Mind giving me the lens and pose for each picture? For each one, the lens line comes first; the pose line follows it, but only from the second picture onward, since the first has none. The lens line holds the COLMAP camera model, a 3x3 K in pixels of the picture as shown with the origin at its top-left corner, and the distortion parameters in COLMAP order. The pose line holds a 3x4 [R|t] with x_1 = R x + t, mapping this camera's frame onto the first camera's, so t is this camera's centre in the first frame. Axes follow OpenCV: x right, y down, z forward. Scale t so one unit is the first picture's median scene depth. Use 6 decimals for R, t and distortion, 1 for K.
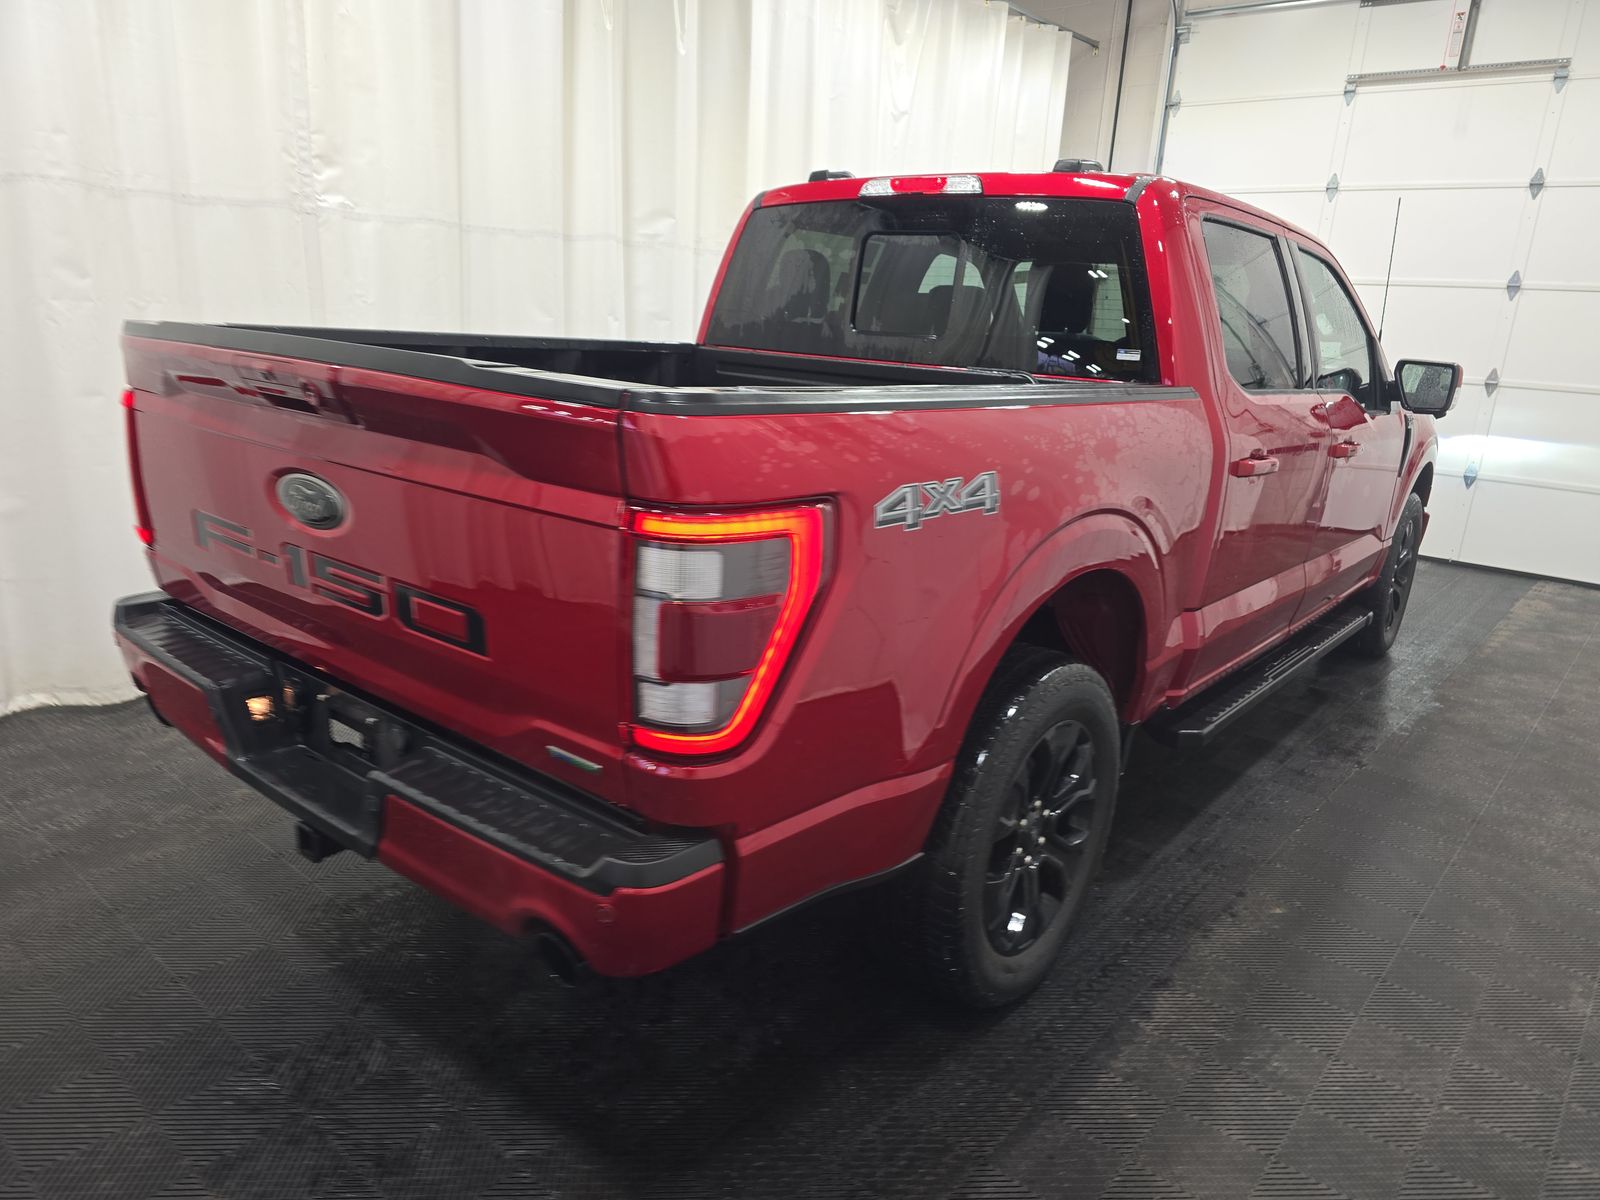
lens RADIAL K [[1096.3, 0, 800.0], [0, 1096.3, 600.0], [0, 0, 1]] dist [0.063468, -0.058674]
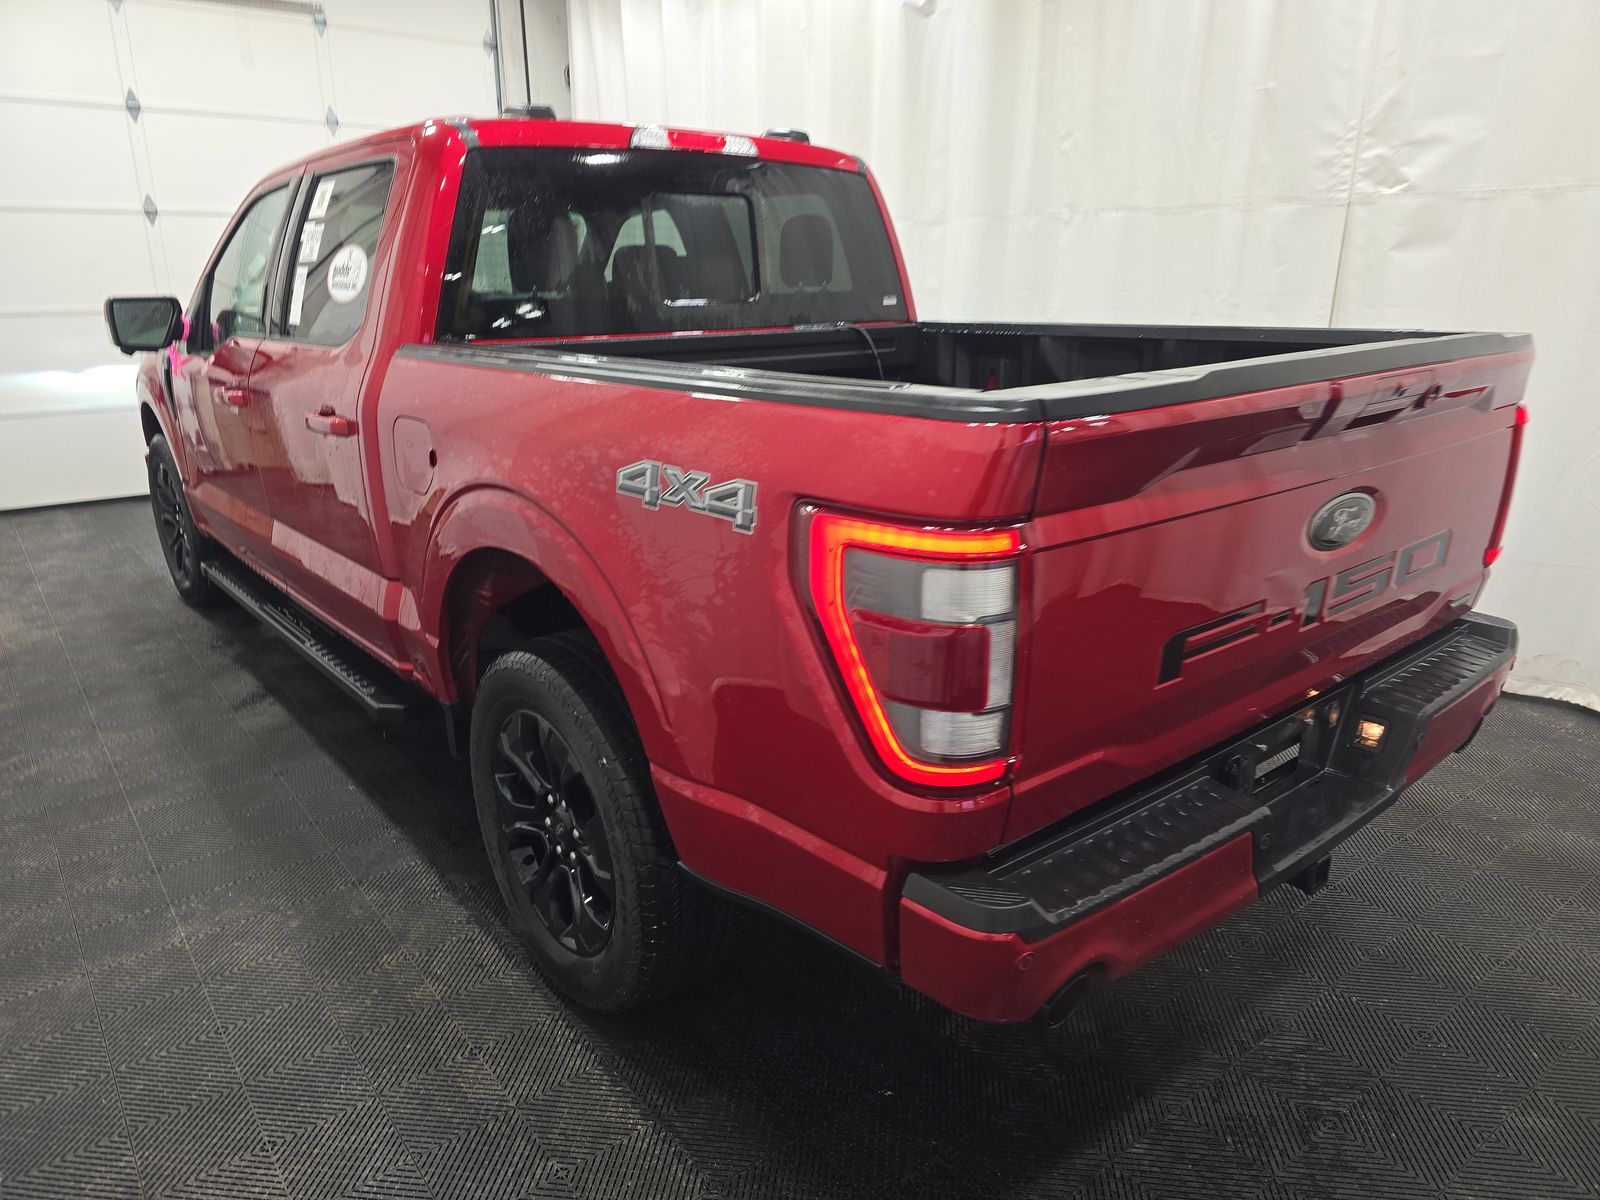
lens RADIAL K [[1096.3, 0, 800.0], [0, 1096.3, 600.0], [0, 0, 1]] dist [0.063468, -0.058674]
pose [[0.169113, -0.339137, 0.925412, -0.792382], [0.266526, 0.919689, 0.288334, -0.237742], [-0.948876, 0.197885, 0.245920, 0.684961]]
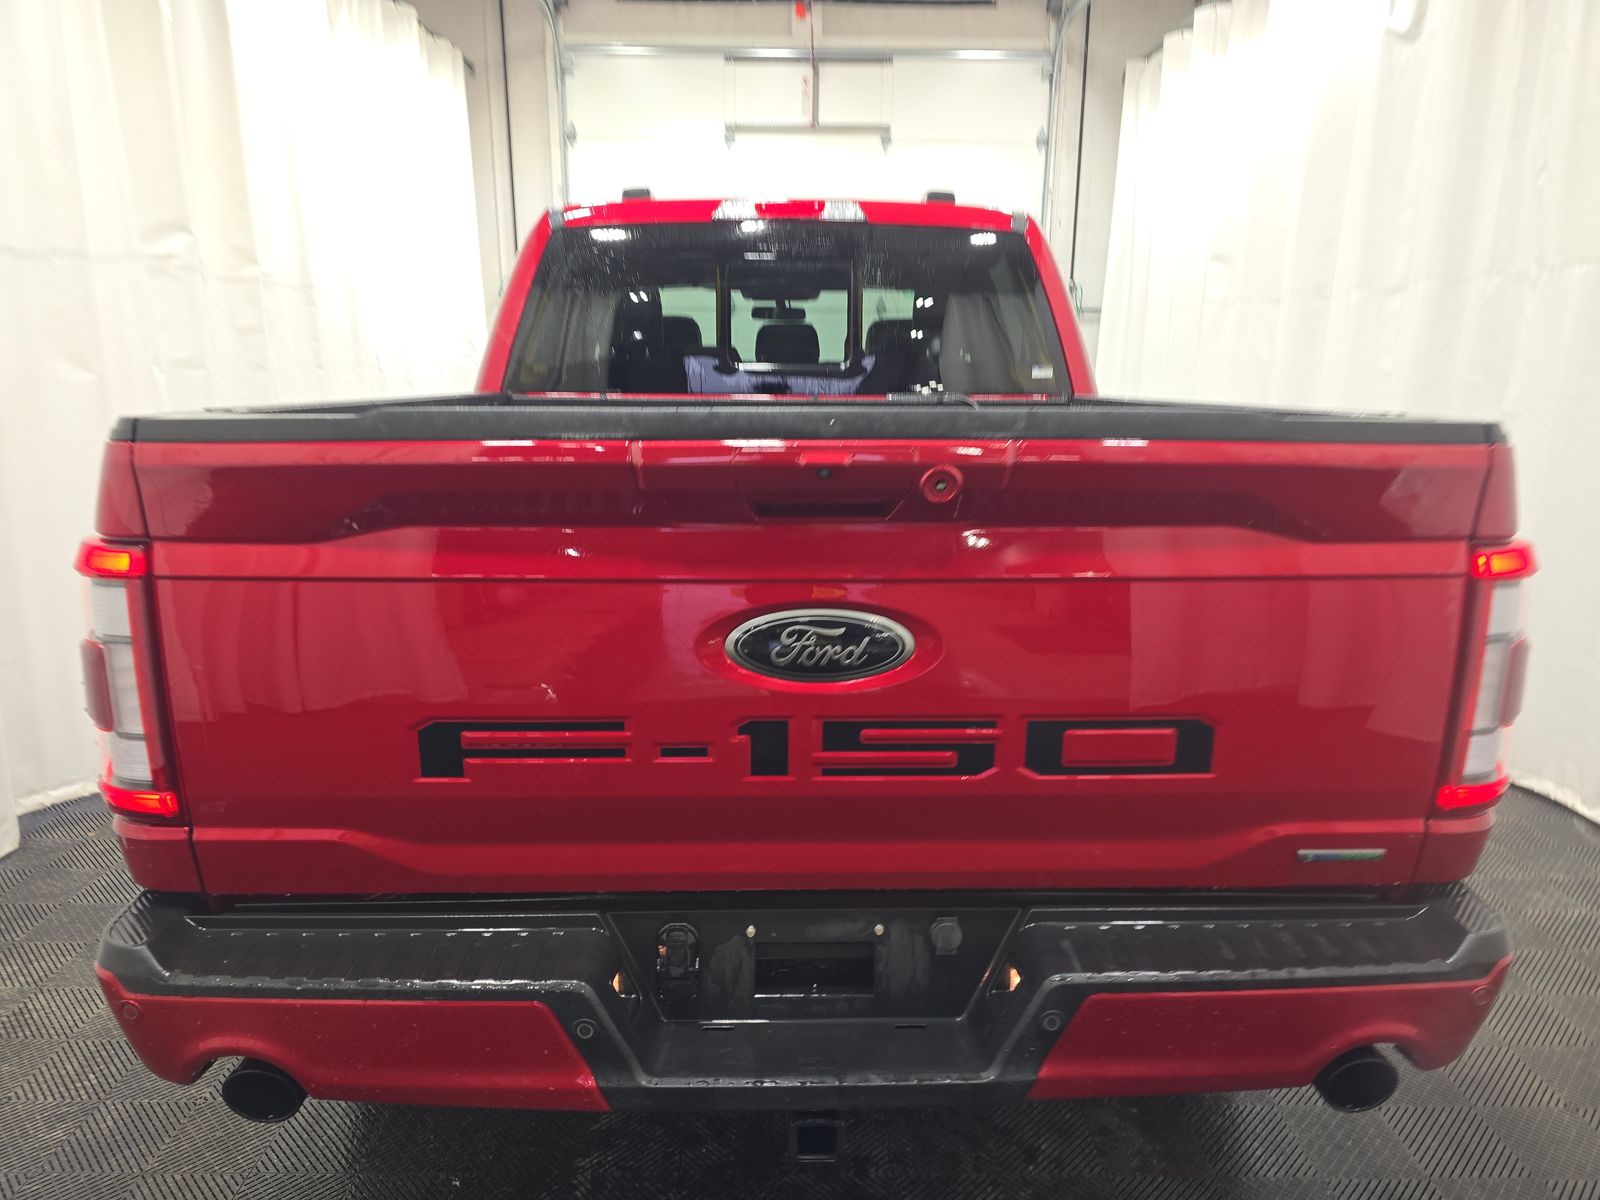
lens RADIAL K [[1096.3, 0, 800.0], [0, 1096.3, 600.0], [0, 0, 1]] dist [0.063468, -0.058674]
pose [[0.751633, -0.188997, 0.631924, -0.489250], [0.202828, 0.977874, 0.051214, -0.086042], [-0.627622, 0.089678, 0.773336, 0.265992]]
